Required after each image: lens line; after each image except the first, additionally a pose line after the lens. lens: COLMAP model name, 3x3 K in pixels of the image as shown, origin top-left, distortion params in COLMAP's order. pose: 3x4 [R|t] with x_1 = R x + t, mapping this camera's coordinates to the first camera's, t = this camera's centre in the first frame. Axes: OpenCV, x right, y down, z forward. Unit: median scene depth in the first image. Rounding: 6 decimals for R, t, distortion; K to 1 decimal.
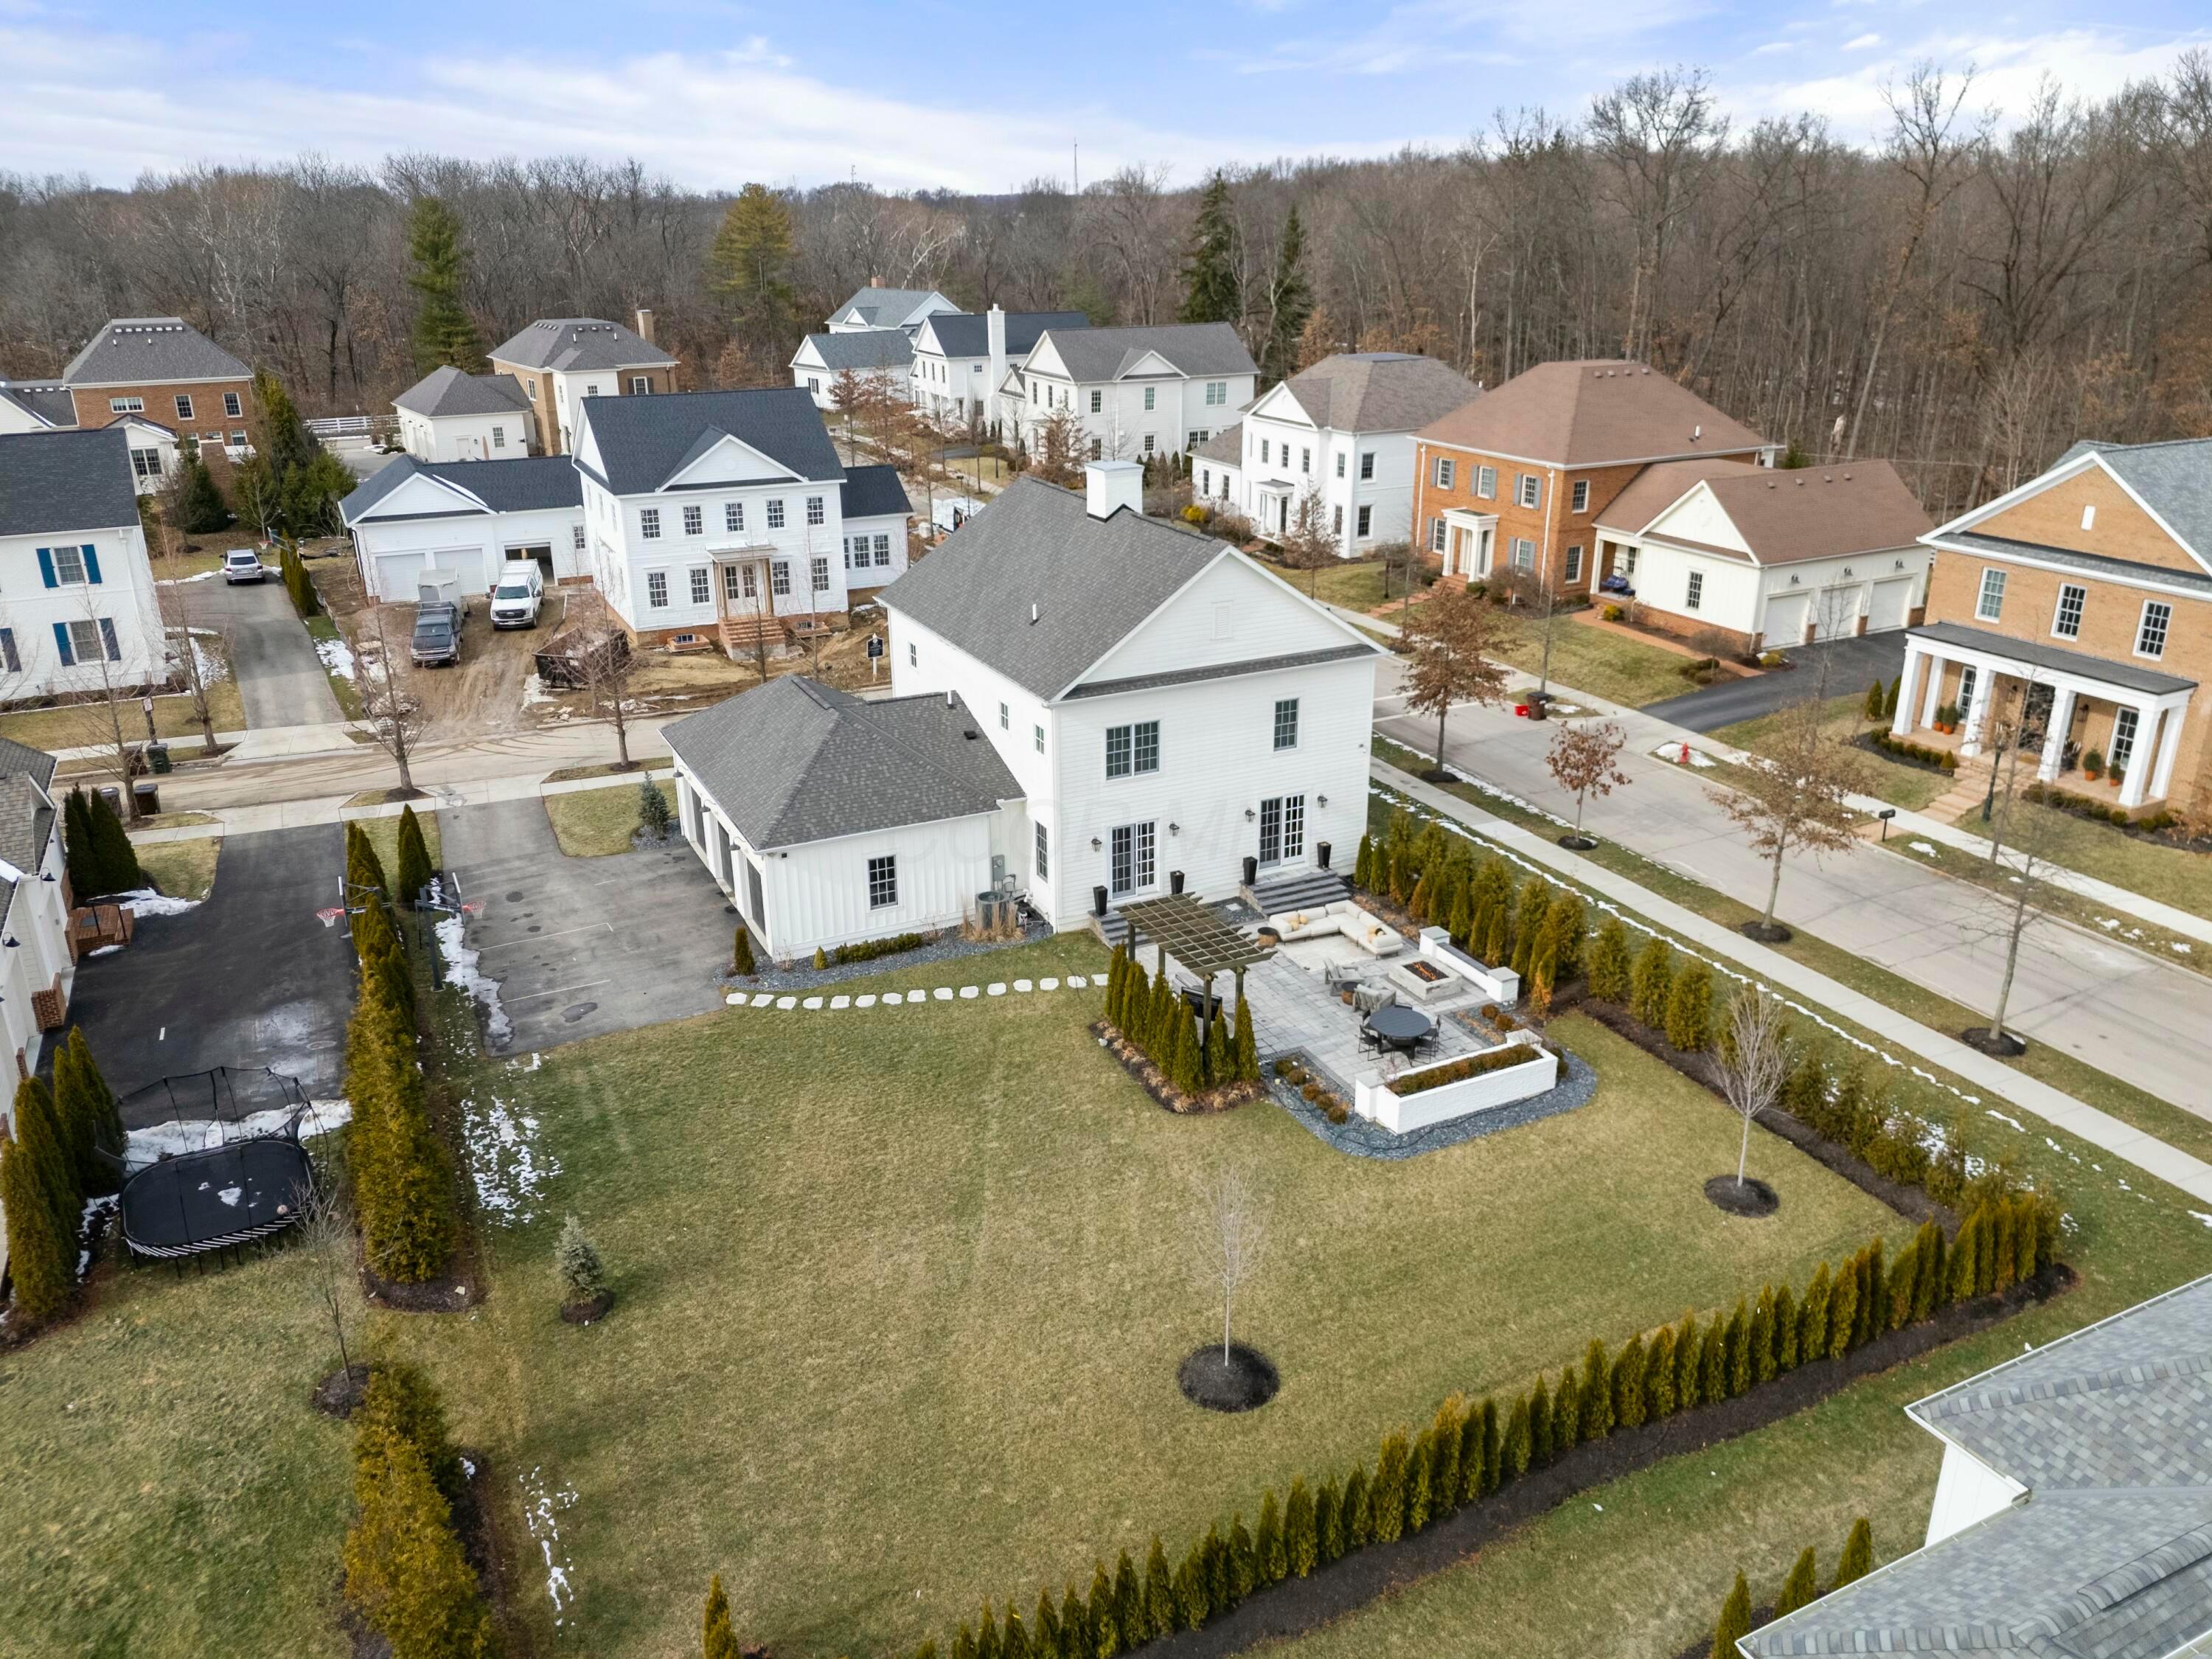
lens RADIAL K [[1605.6, 0, 1103.2], [0, 1605.6, 832.1], [0, 0, 1]] dist [0.105460, -0.136249]
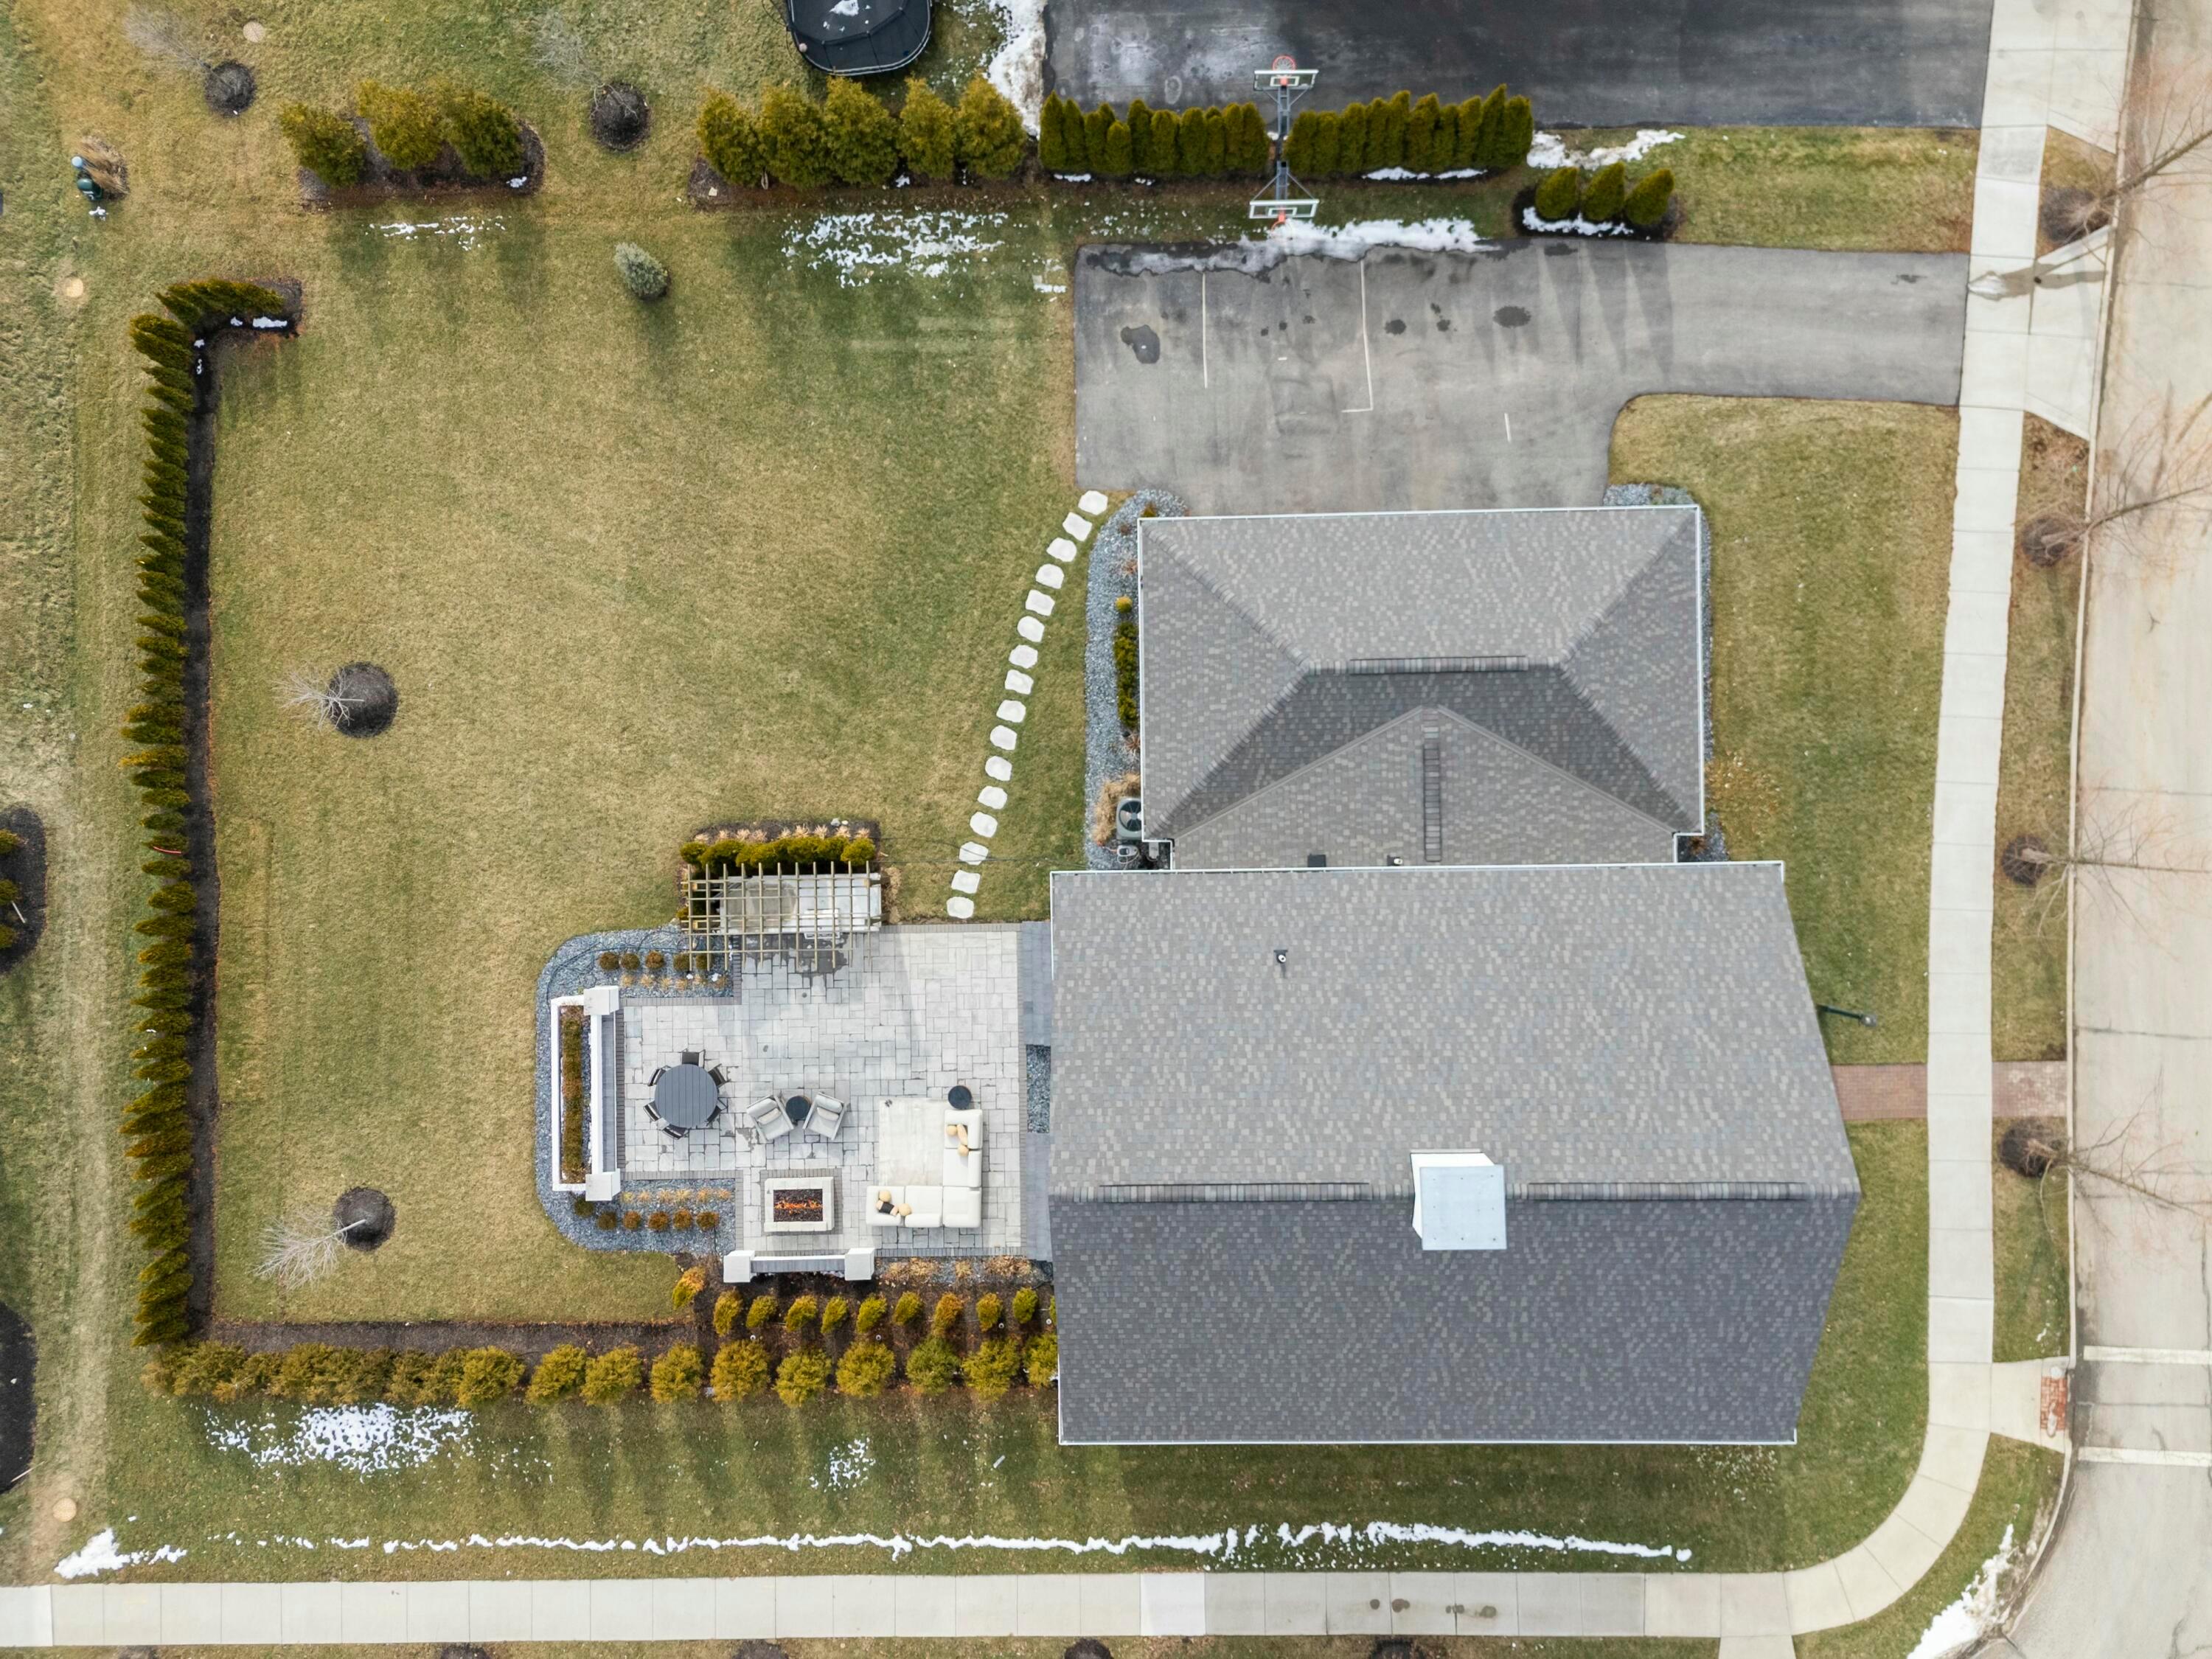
lens RADIAL K [[1605.6, 0, 1103.2], [0, 1605.6, 832.1], [0, 0, 1]] dist [0.105460, -0.136249]
pose [[-0.426009, 0.904687, 0.007539, -0.059254], [-0.306128, -0.151984, 0.939780, -0.699174], [0.851353, 0.398047, 0.341697, 0.681453]]
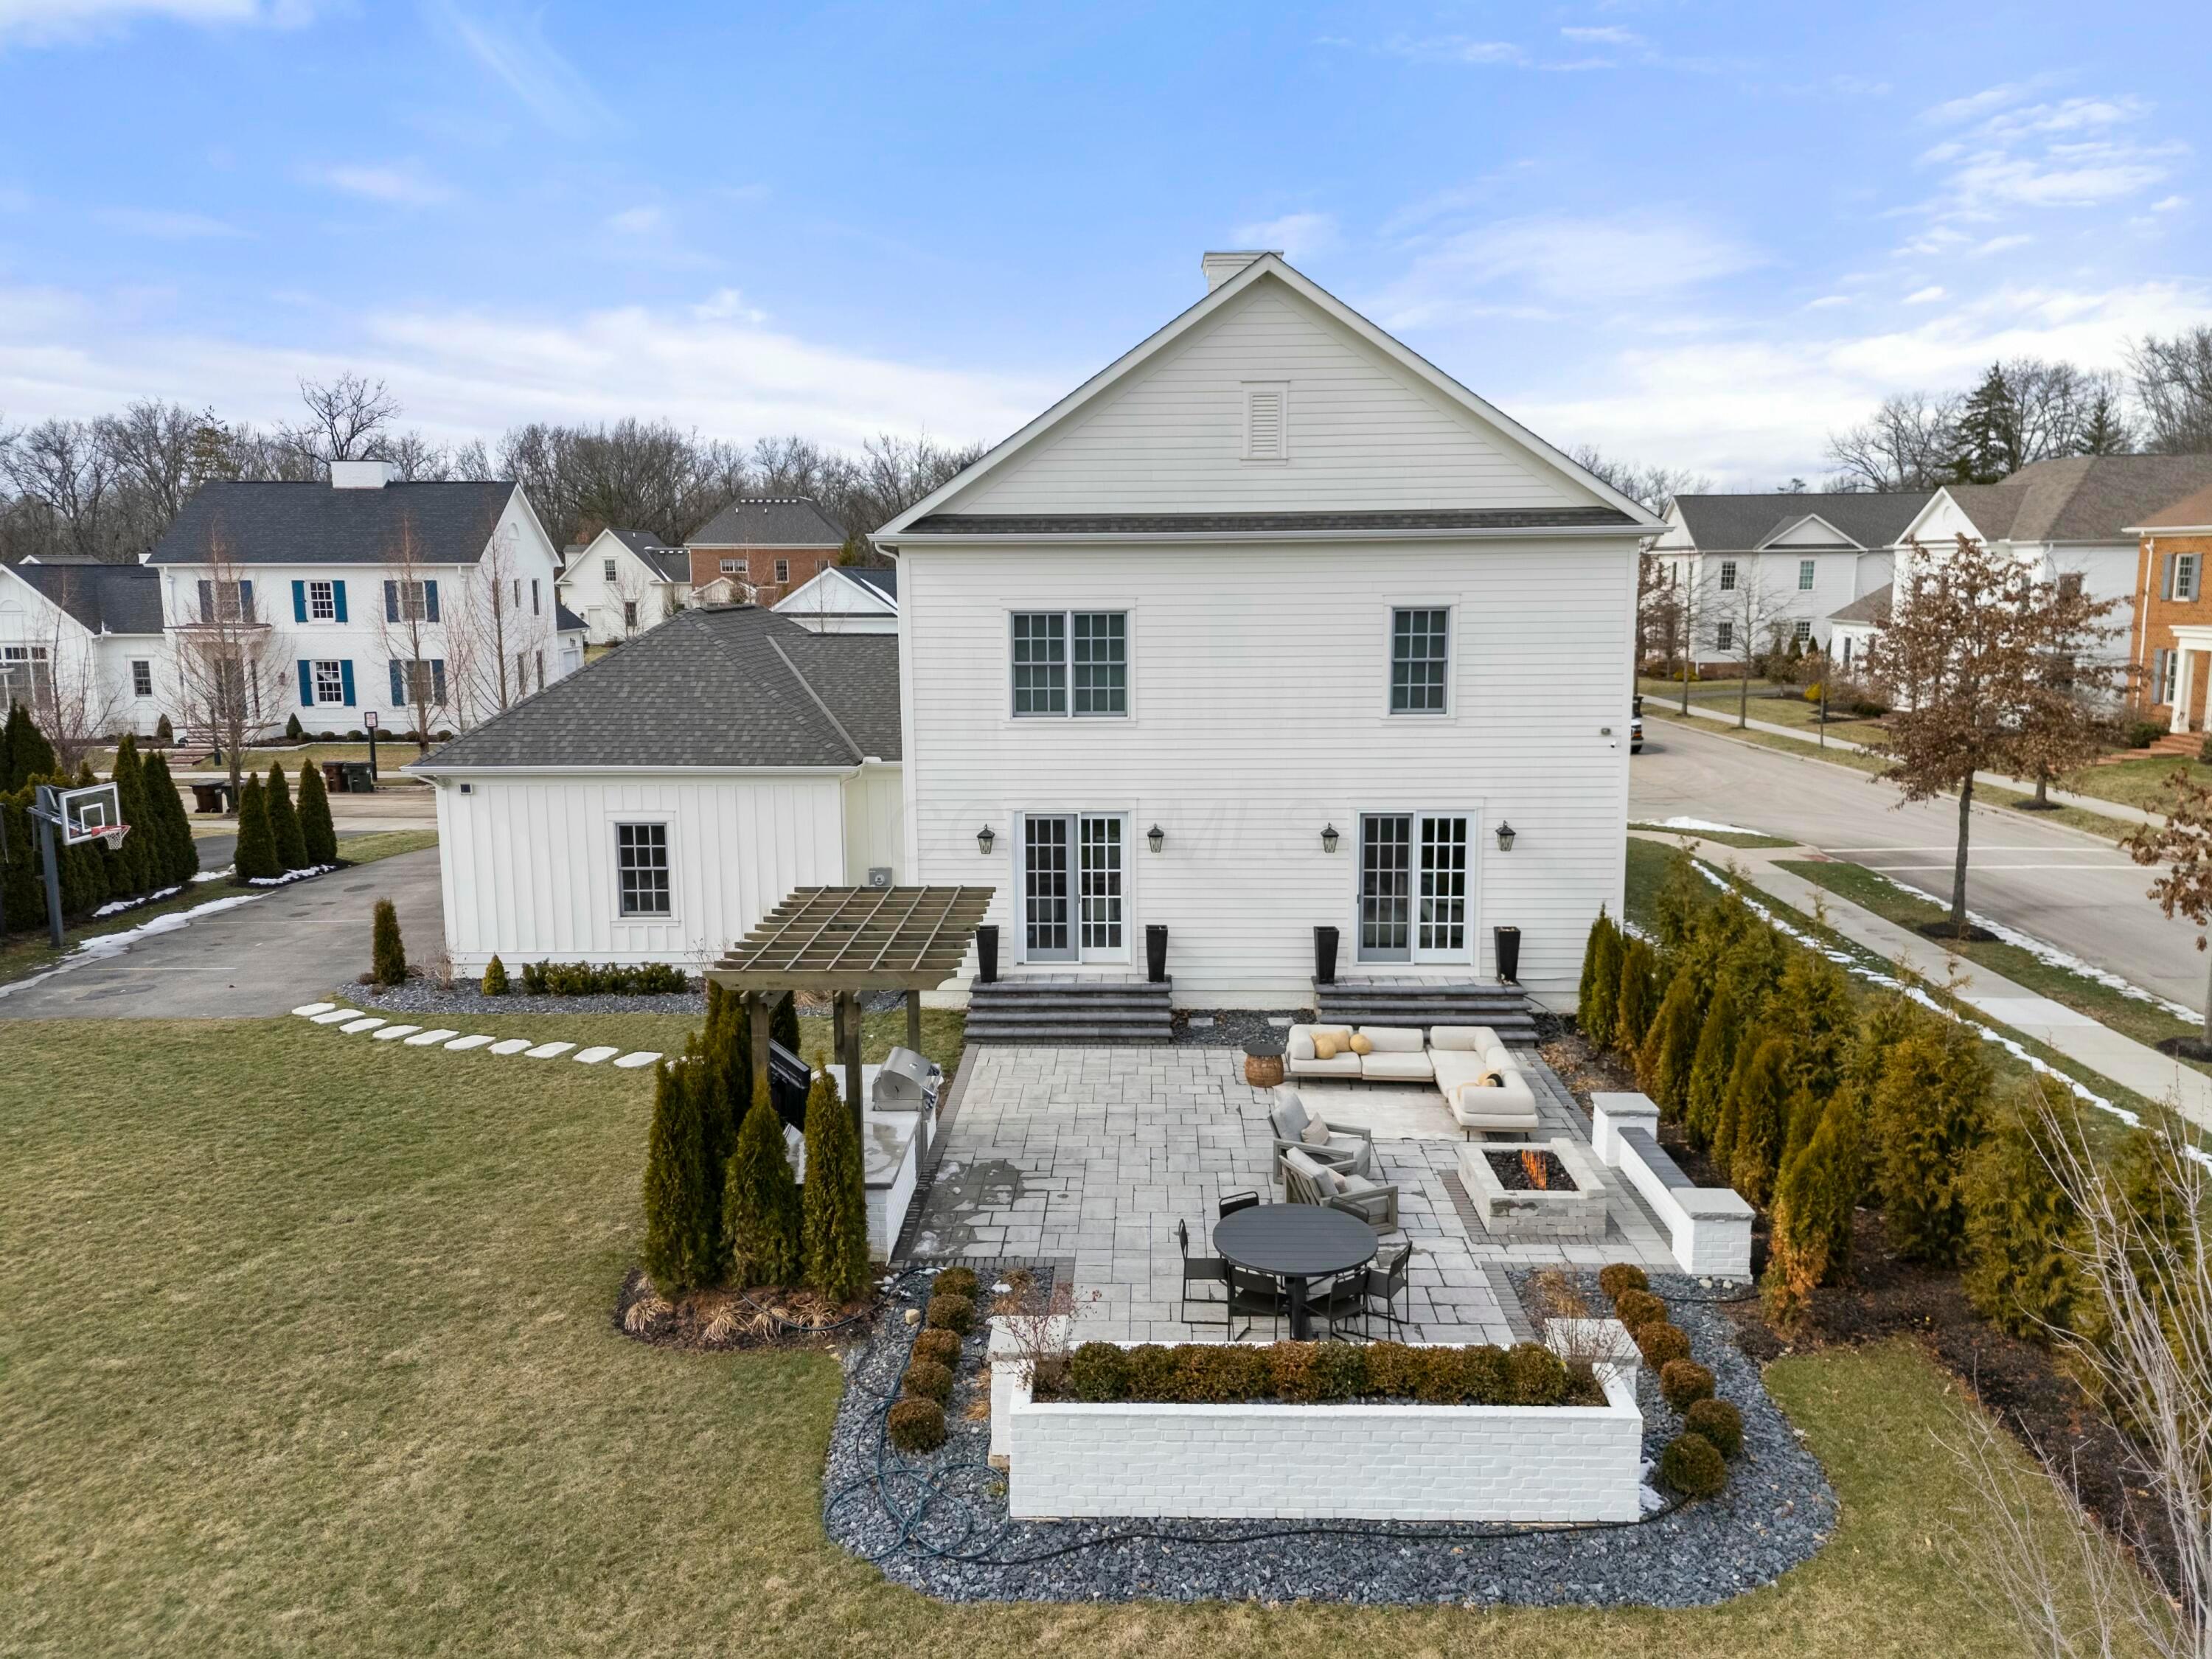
lens RADIAL K [[1615.3, 0, 1111.9], [0, 1615.3, 831.5], [0, 0, 1]] dist [0.098111, -0.116496]
pose [[0.886767, 0.076533, -0.455837, 0.257090], [-0.167140, 0.972556, -0.161860, 0.078876], [0.430940, 0.219721, 0.875222, 0.529531]]
